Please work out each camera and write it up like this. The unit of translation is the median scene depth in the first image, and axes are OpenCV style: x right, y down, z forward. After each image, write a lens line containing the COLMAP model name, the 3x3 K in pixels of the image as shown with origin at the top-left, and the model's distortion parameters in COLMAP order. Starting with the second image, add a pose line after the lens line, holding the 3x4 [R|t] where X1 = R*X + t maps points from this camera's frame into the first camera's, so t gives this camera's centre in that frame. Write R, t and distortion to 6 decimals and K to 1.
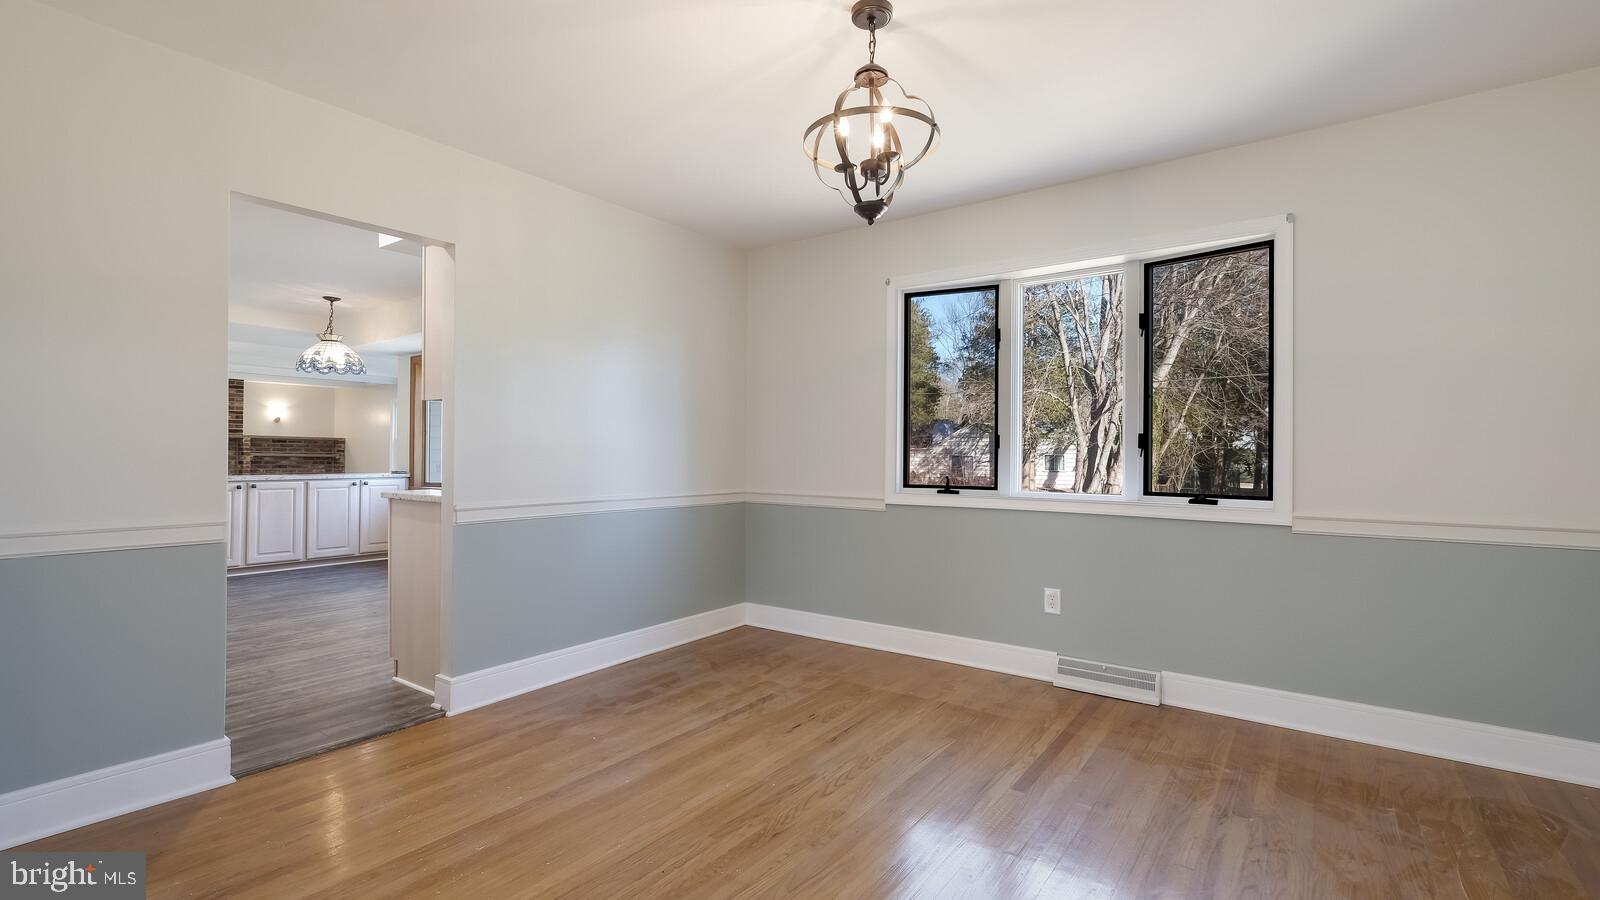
lens RADIAL K [[703.1, 0, 800.0], [0, 703.1, 450.4], [0, 0, 1]] dist [0.006725, -0.001895]
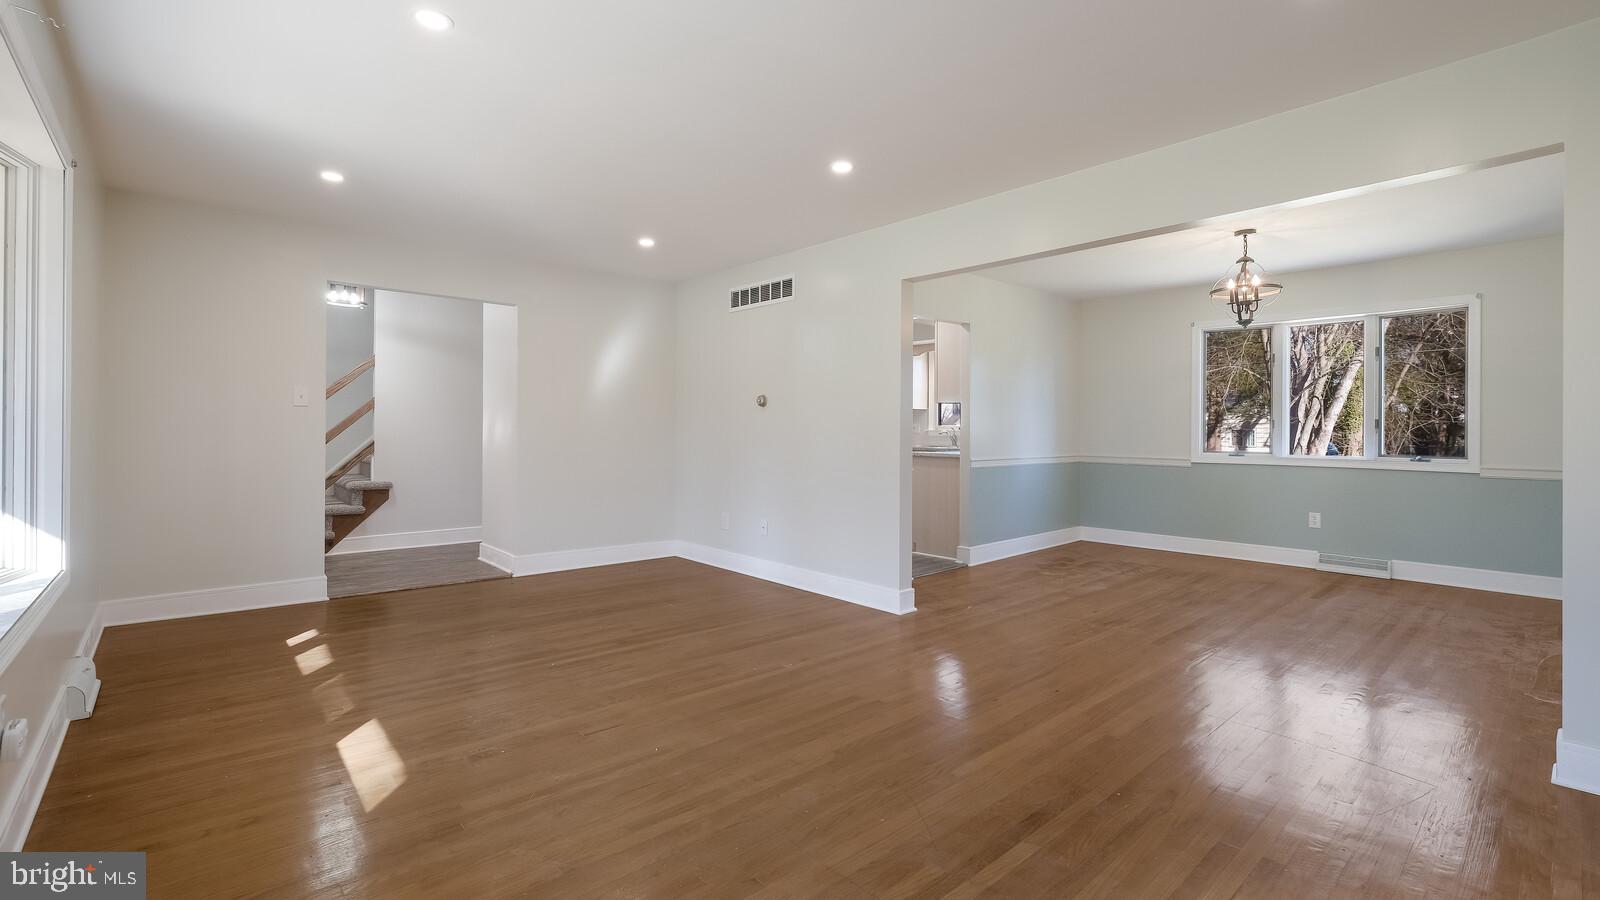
lens RADIAL K [[703.1, 0, 801.6], [0, 703.1, 429.6], [0, 0, 1]] dist [0.006725, -0.001895]
pose [[0.979995, -0.001110, -0.199020, -0.484925], [0.002392, 0.999978, 0.006204, -0.012247], [0.199008, -0.006555, 0.979976, -0.848391]]
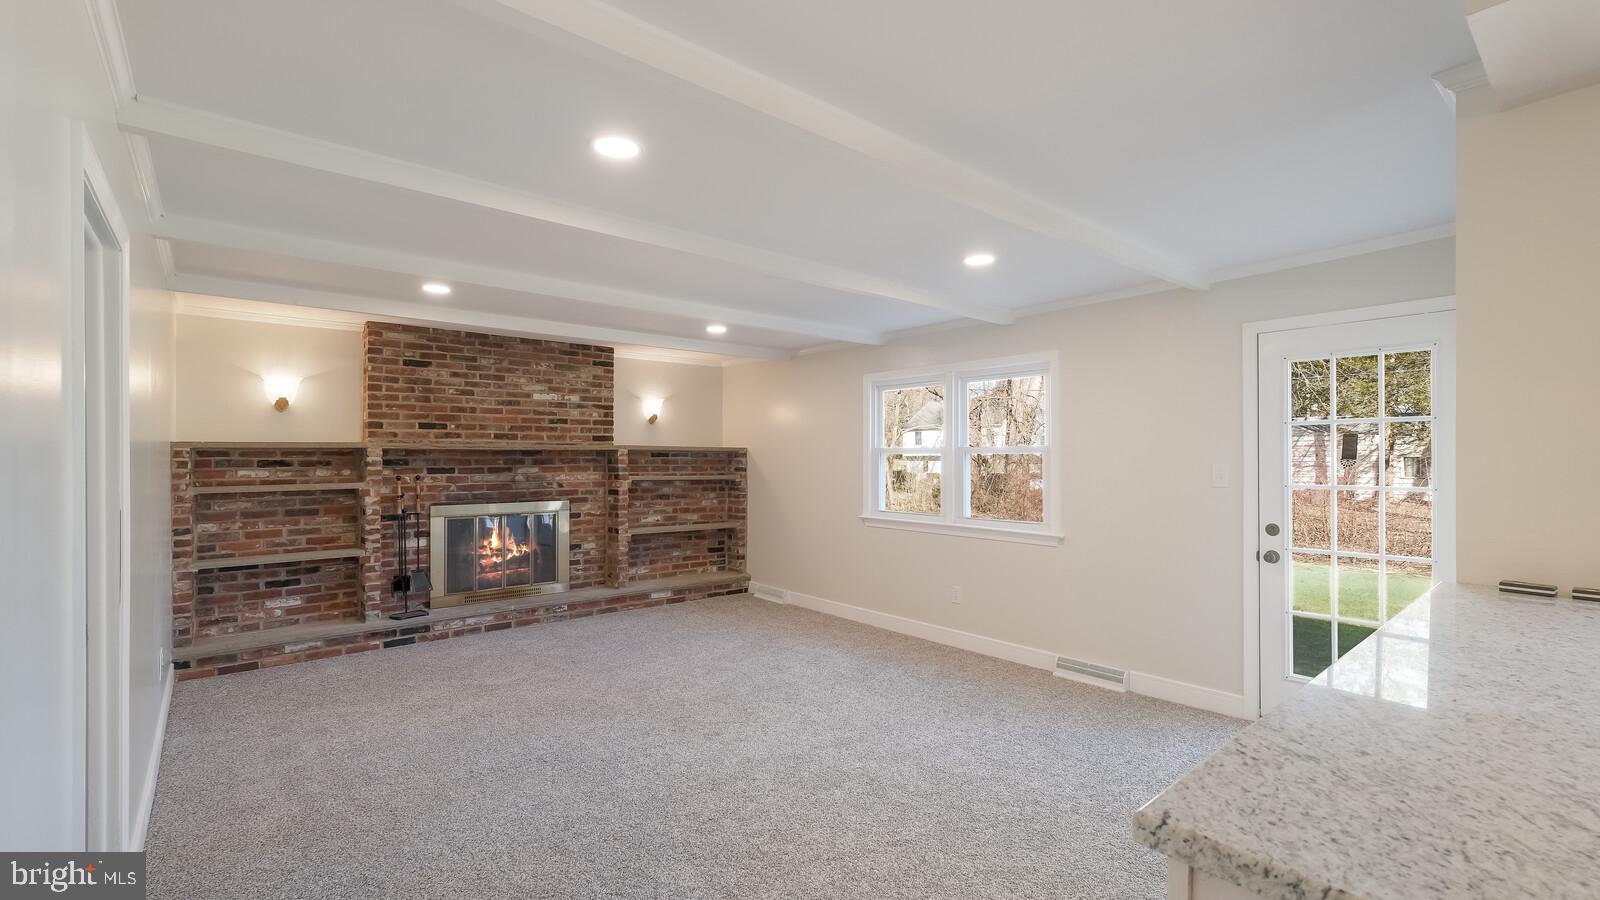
lens RADIAL K [[703.1, 0, 782.7], [0, 703.1, 449.9], [0, 0, 1]] dist [0.006725, -0.001895]
pose [[0.966181, -0.012548, -0.257558, -1.578747], [0.011618, 0.999919, -0.005132, -0.040191], [0.257602, 0.001966, 0.966249, 1.479592]]
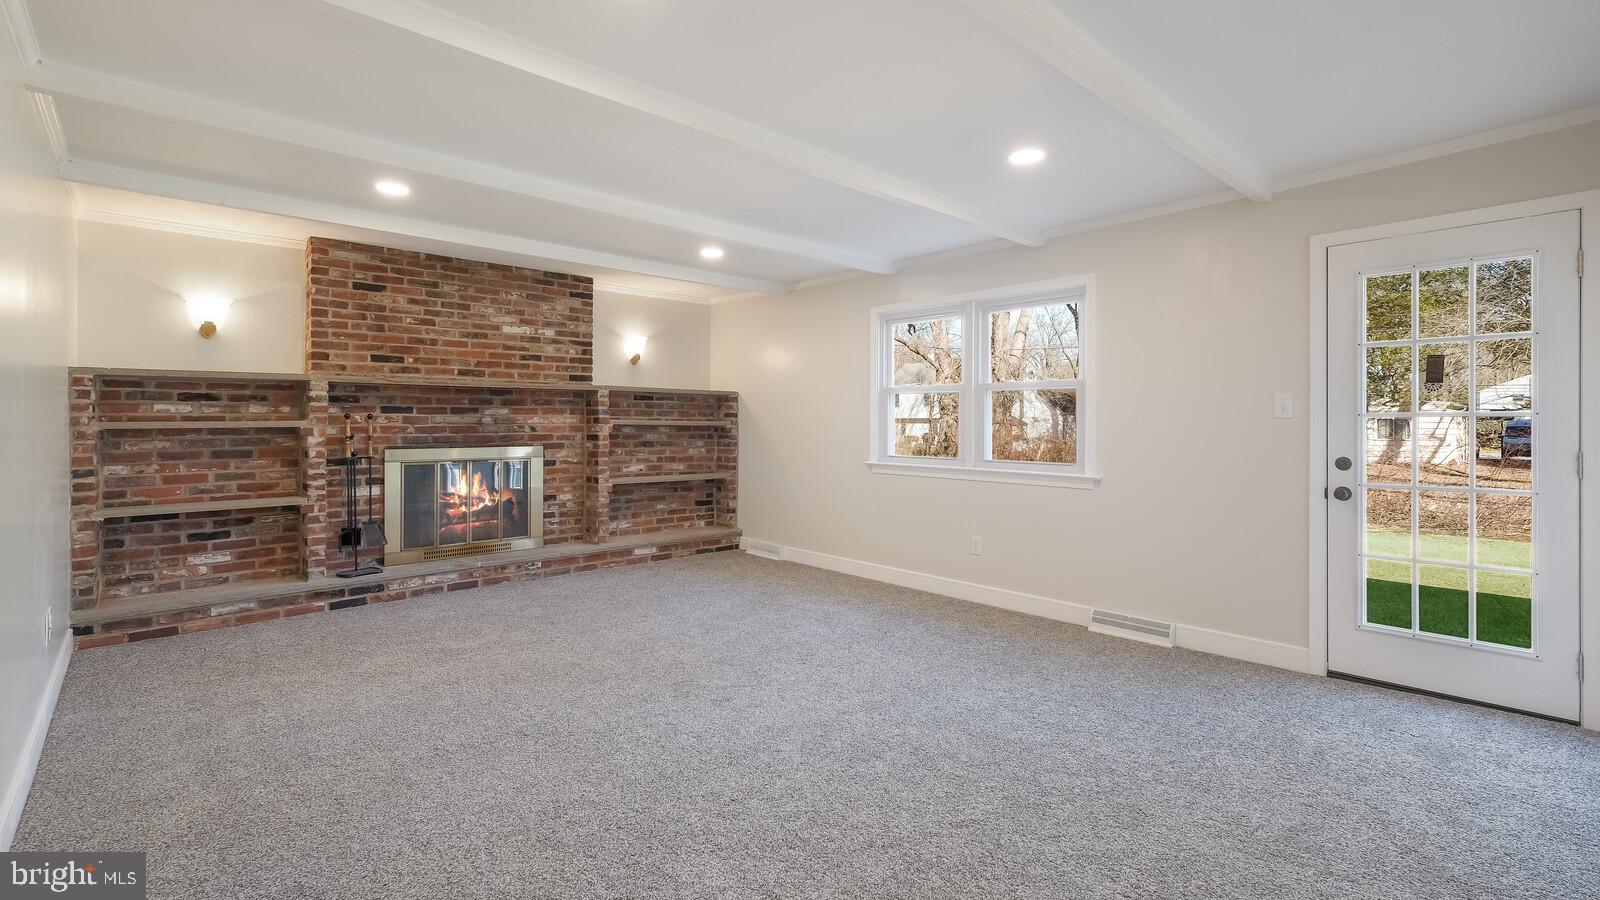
lens RADIAL K [[703.1, 0, 781.9], [0, 703.1, 423.1], [0, 0, 1]] dist [0.006725, -0.001895]
pose [[0.978328, -0.009060, -0.206864, -1.692841], [0.009684, 0.999951, 0.002004, 0.020460], [0.206835, -0.003964, 0.978368, 1.600427]]
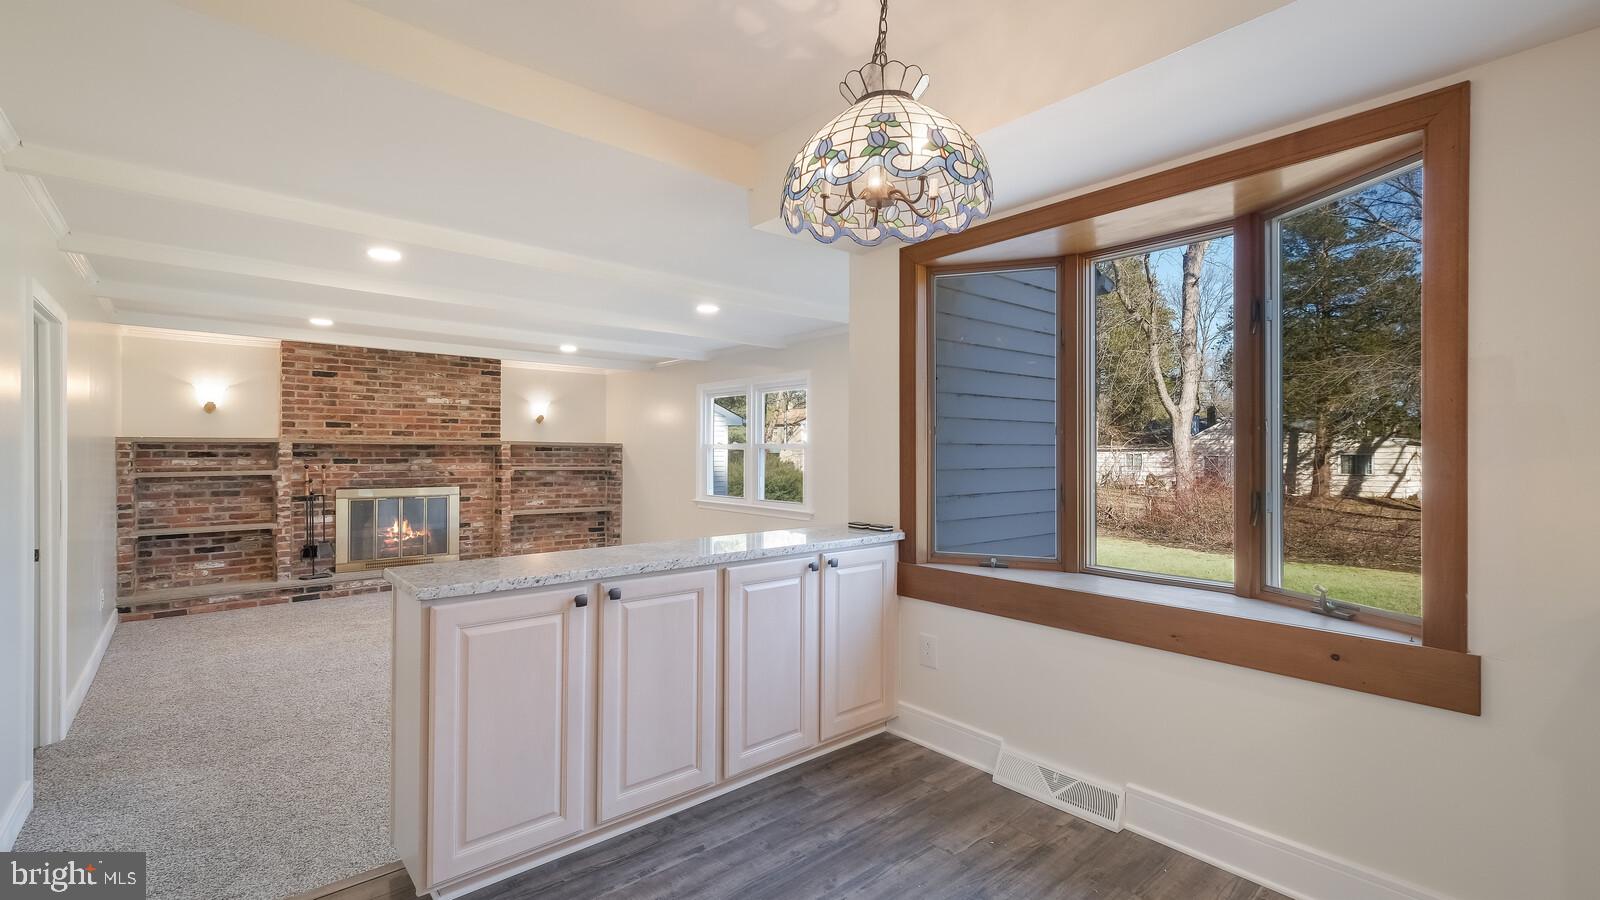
lens RADIAL K [[703.1, 0, 790.1], [0, 703.1, 452.3], [0, 0, 1]] dist [0.006725, -0.001895]
pose [[0.971034, -0.006257, -0.238860, -1.069437], [0.006965, 0.999973, 0.002123, -0.030605], [0.238840, -0.003725, 0.971052, 1.212374]]
